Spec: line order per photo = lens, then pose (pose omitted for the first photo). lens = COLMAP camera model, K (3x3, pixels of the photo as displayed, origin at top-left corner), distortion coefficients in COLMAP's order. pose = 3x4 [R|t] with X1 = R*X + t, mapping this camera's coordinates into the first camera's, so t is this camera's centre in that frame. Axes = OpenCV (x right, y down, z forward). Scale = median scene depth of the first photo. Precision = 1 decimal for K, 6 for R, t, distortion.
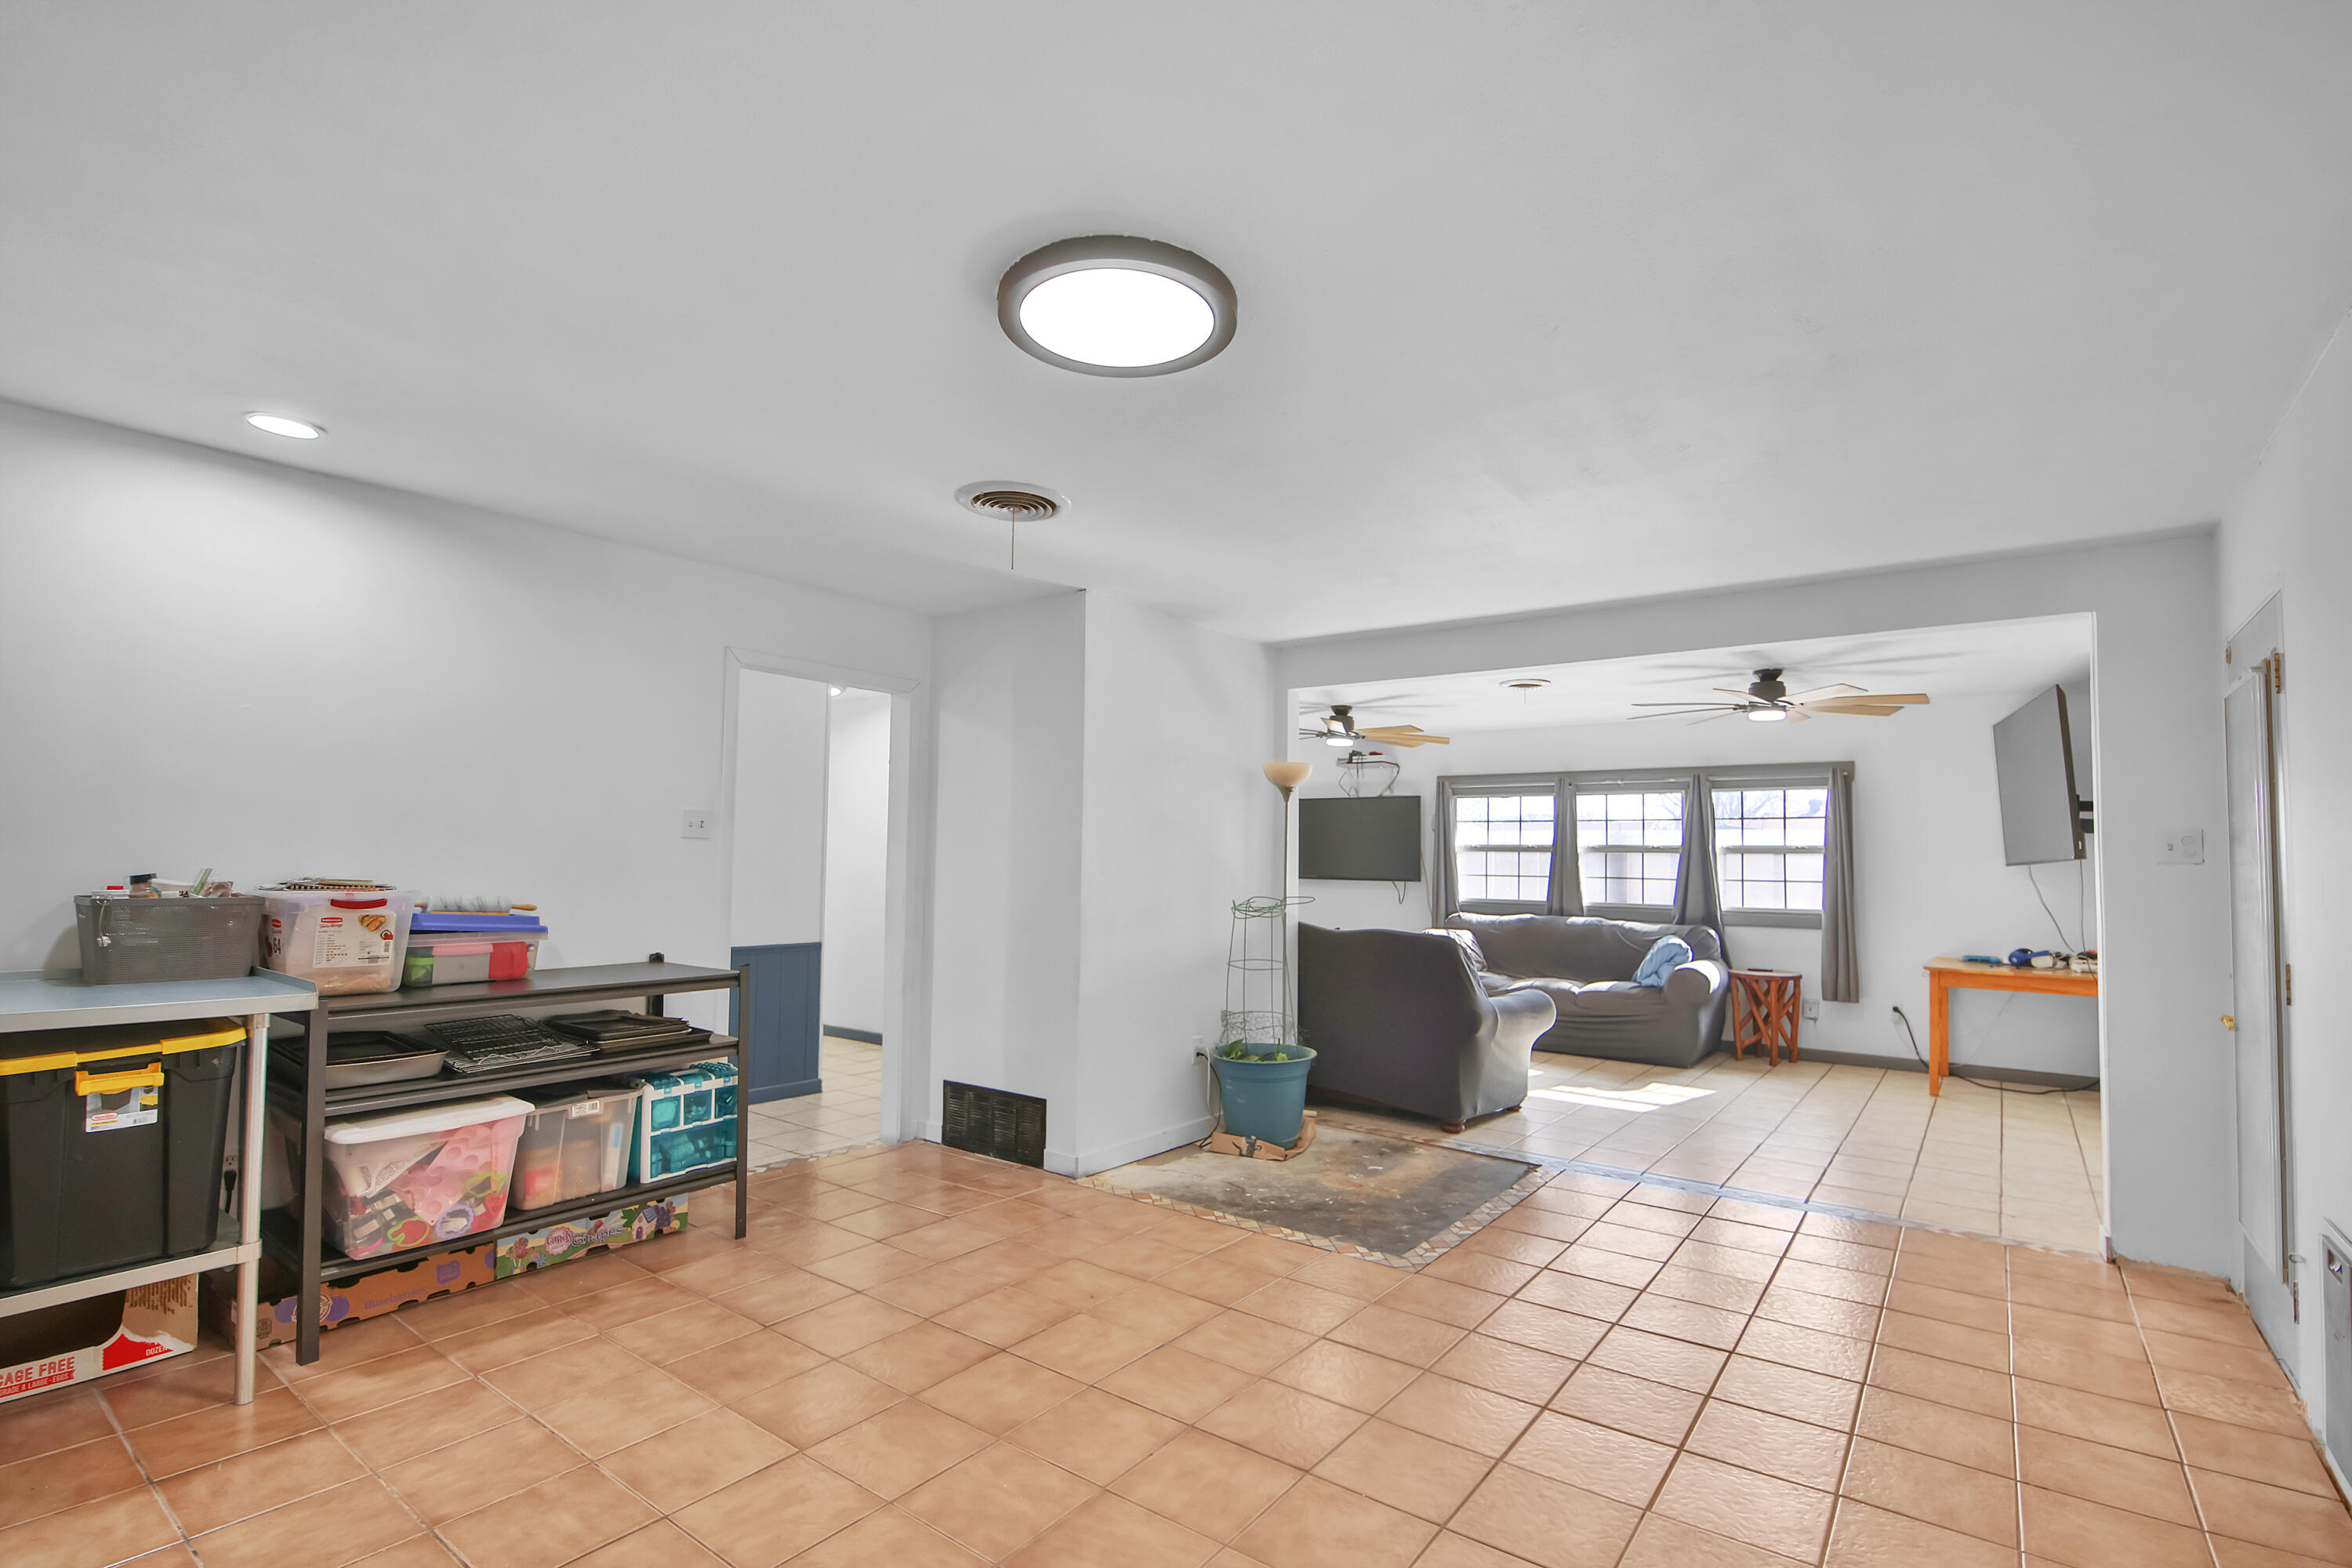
lens RADIAL K [[1086.2, 0, 1185.2], [0, 1086.2, 813.0], [0, 0, 1]] dist [-0.001601, -0.010387]
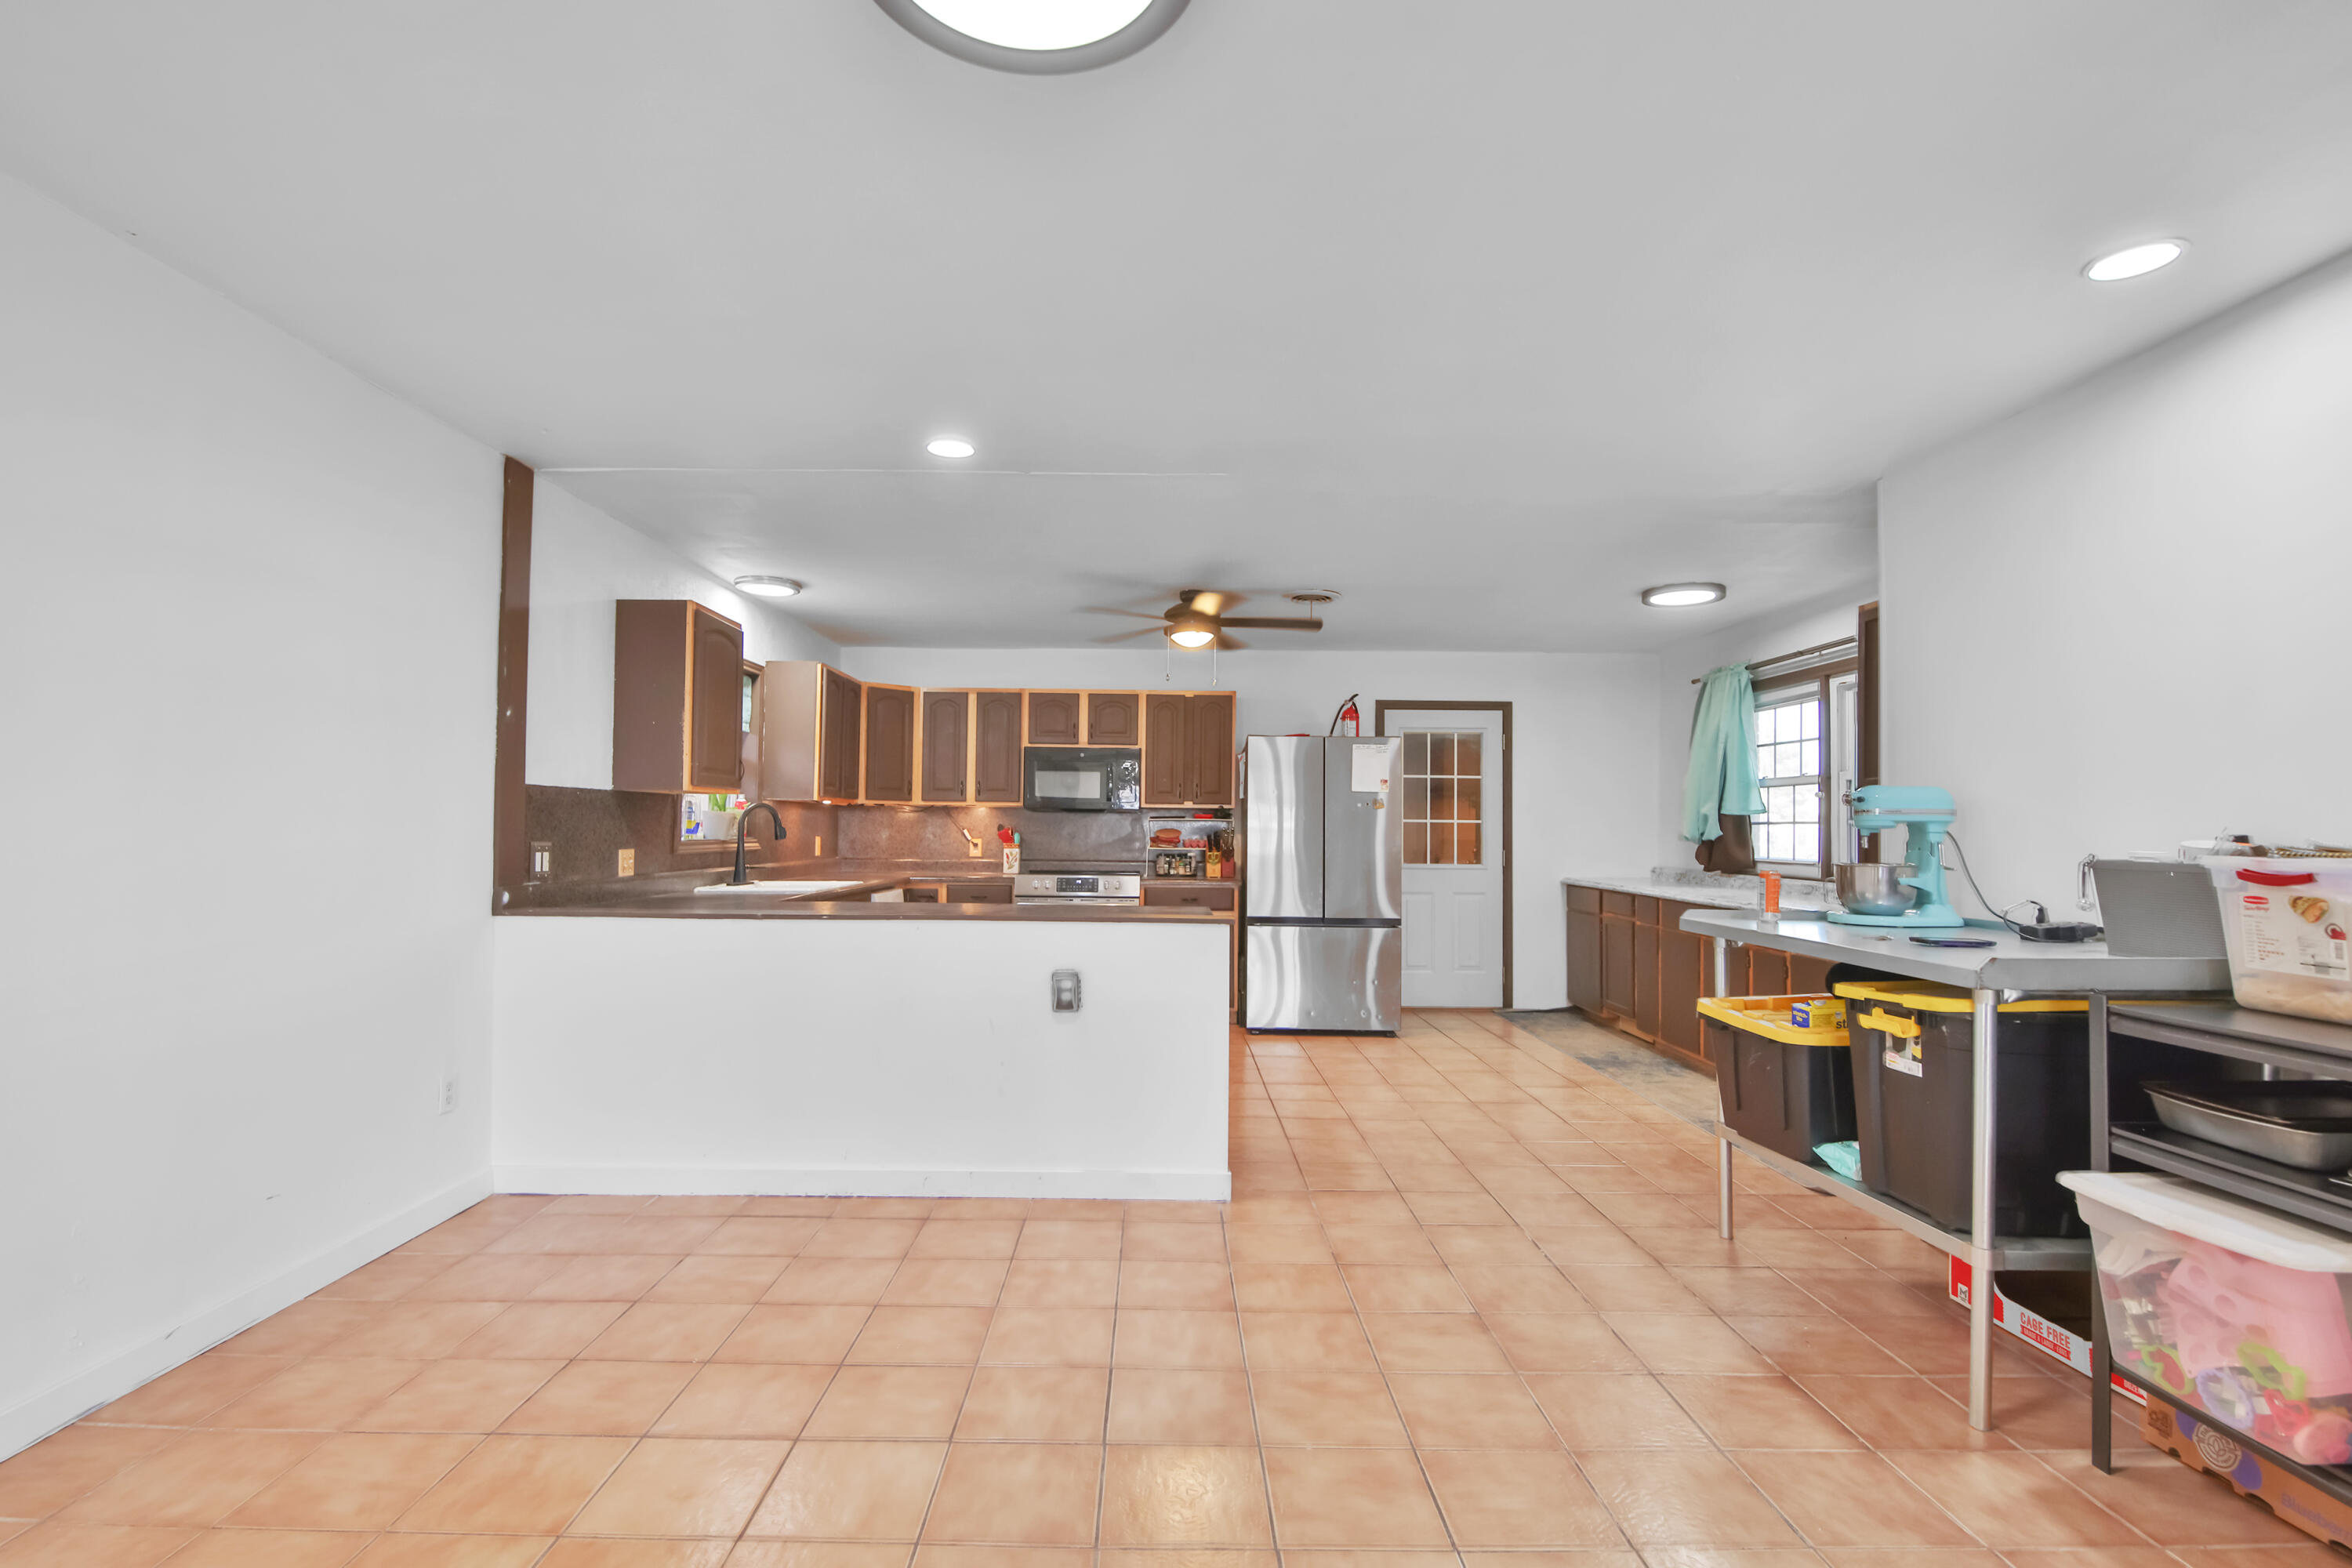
lens RADIAL K [[1073.1, 0, 1150.5], [0, 1073.1, 804.0], [0, 0, 1]] dist [0.011775, -0.012552]
pose [[-0.803476, -0.033714, -0.594382, 0.071313], [0.008033, 0.997690, -0.067449, 0.030994], [0.595283, -0.058968, -0.801349, 0.446806]]
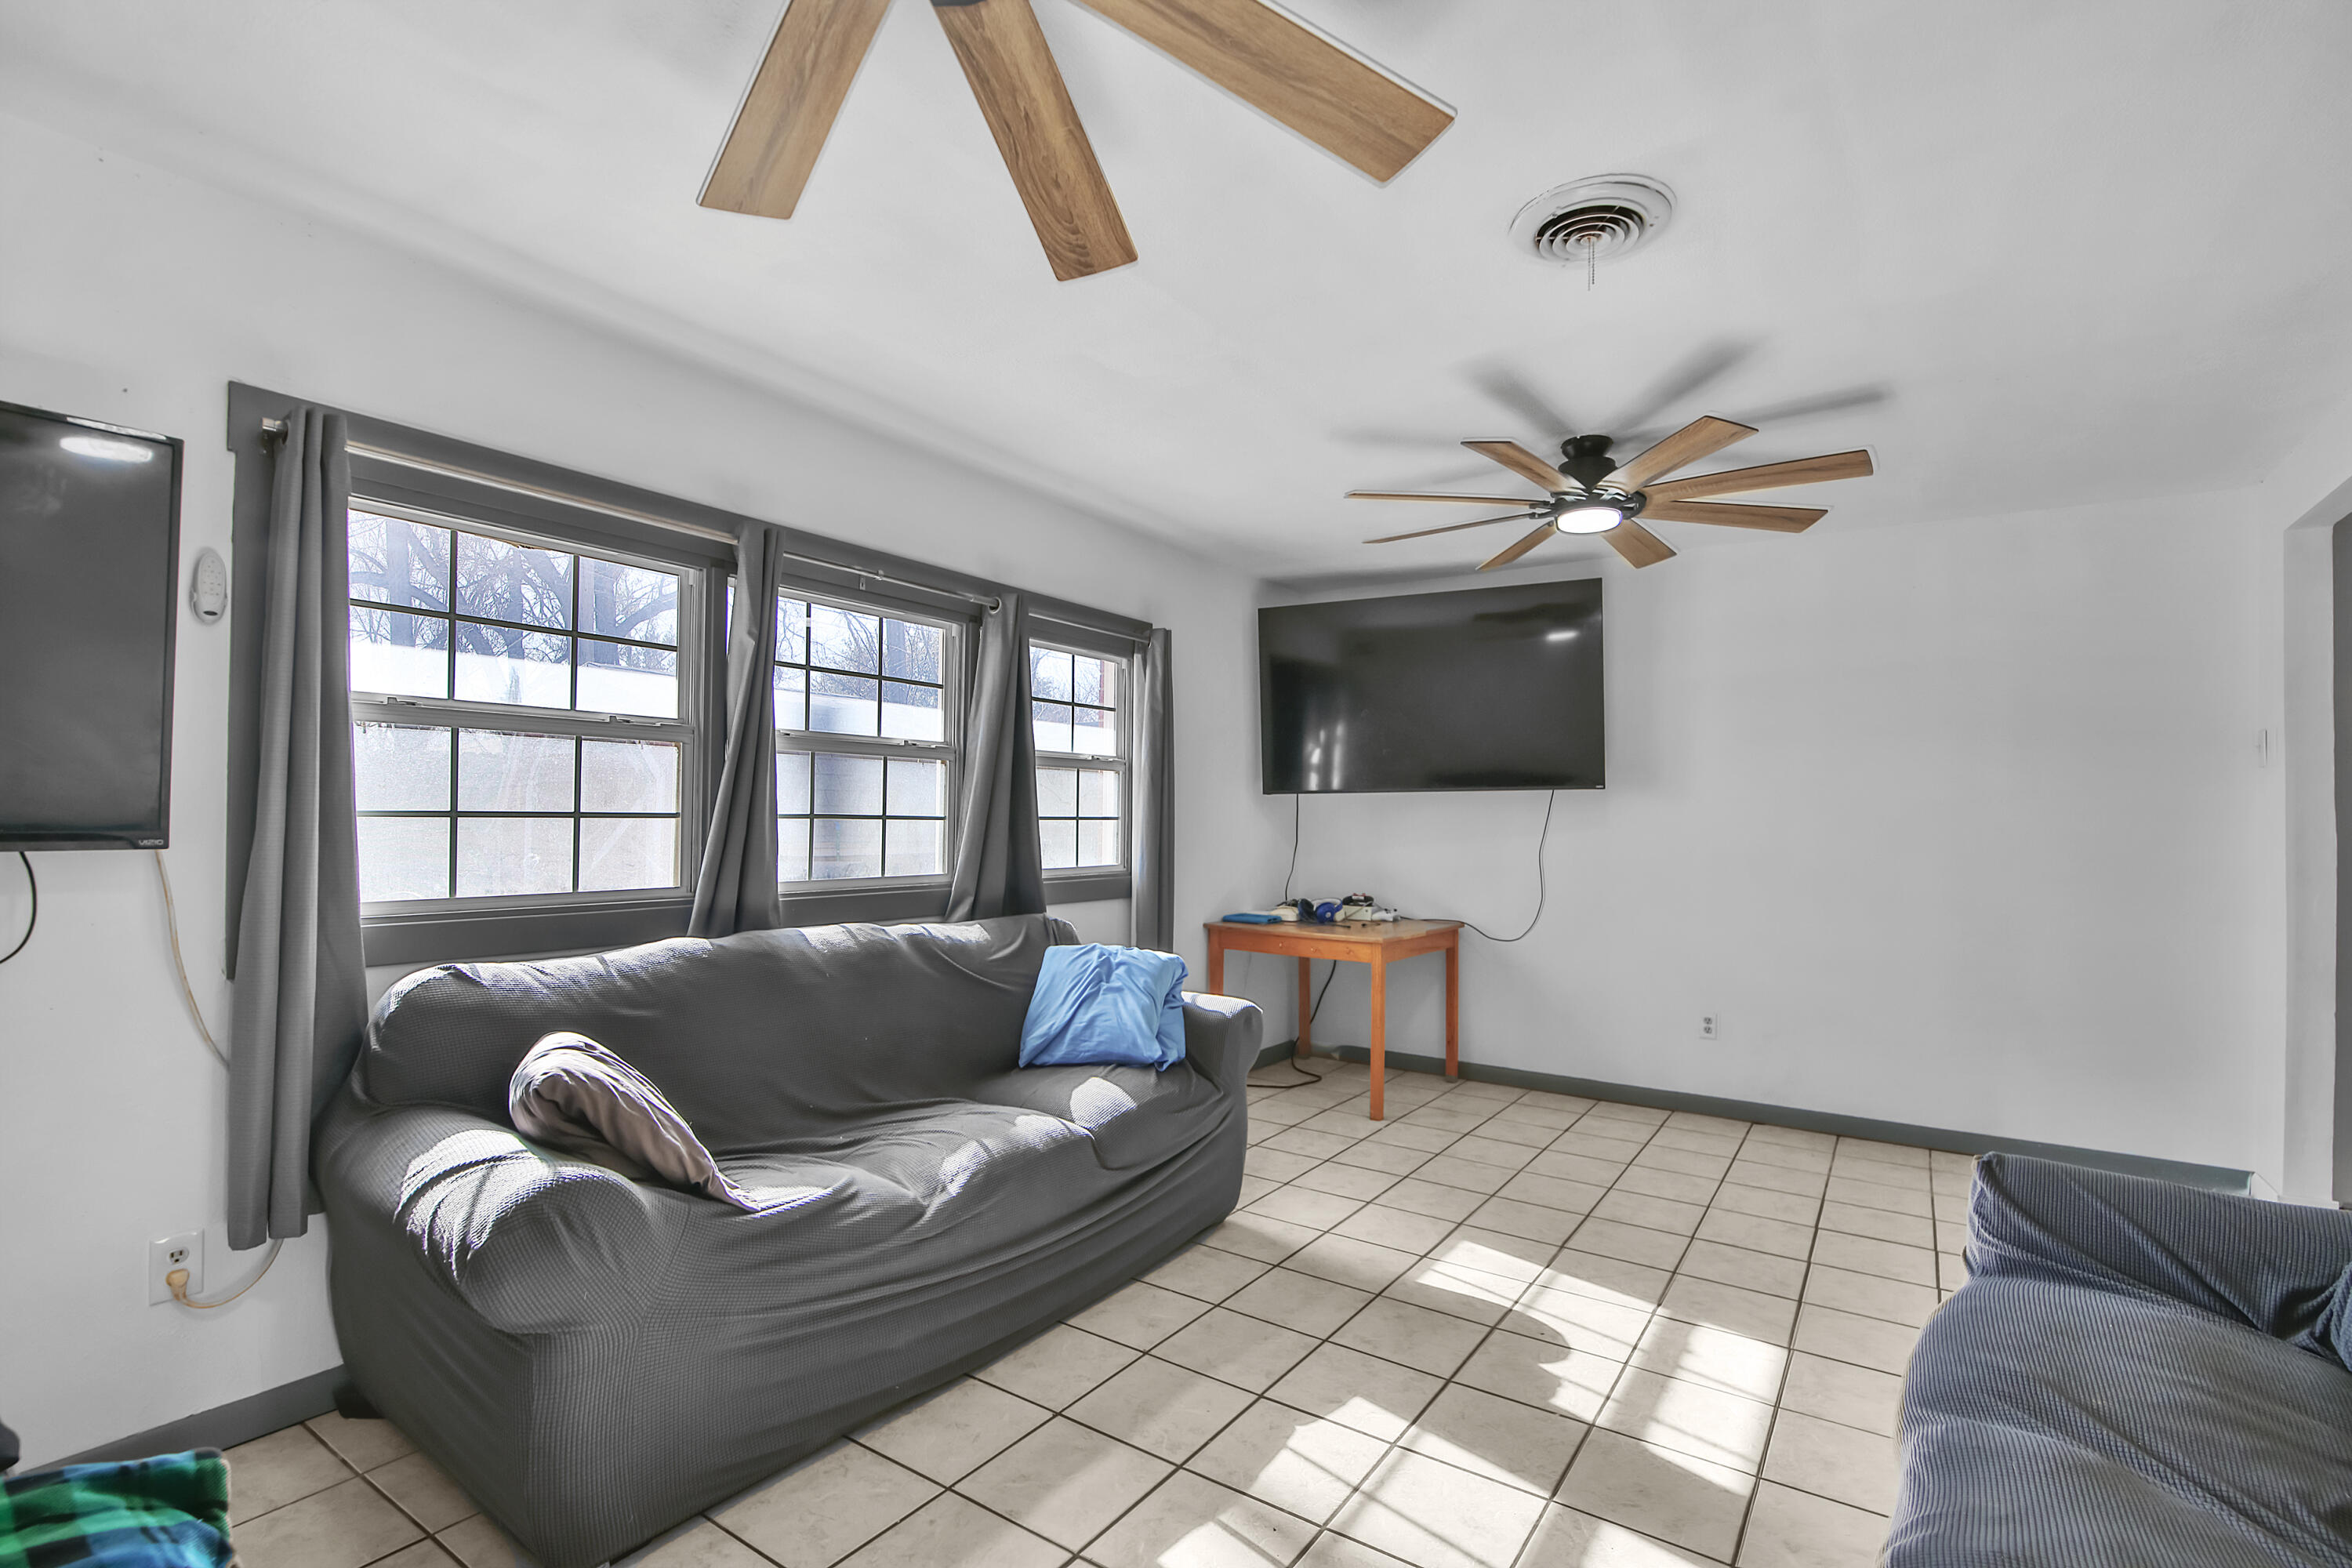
lens RADIAL K [[1086.2, 0, 1185.2], [0, 1086.2, 813.0], [0, 0, 1]] dist [-0.001601, -0.010387]
pose [[-0.048421, -0.016434, 0.998692, -0.004584], [-0.061772, 0.998000, 0.013428, 0.049259], [-0.996915, -0.061041, -0.049339, 0.971573]]
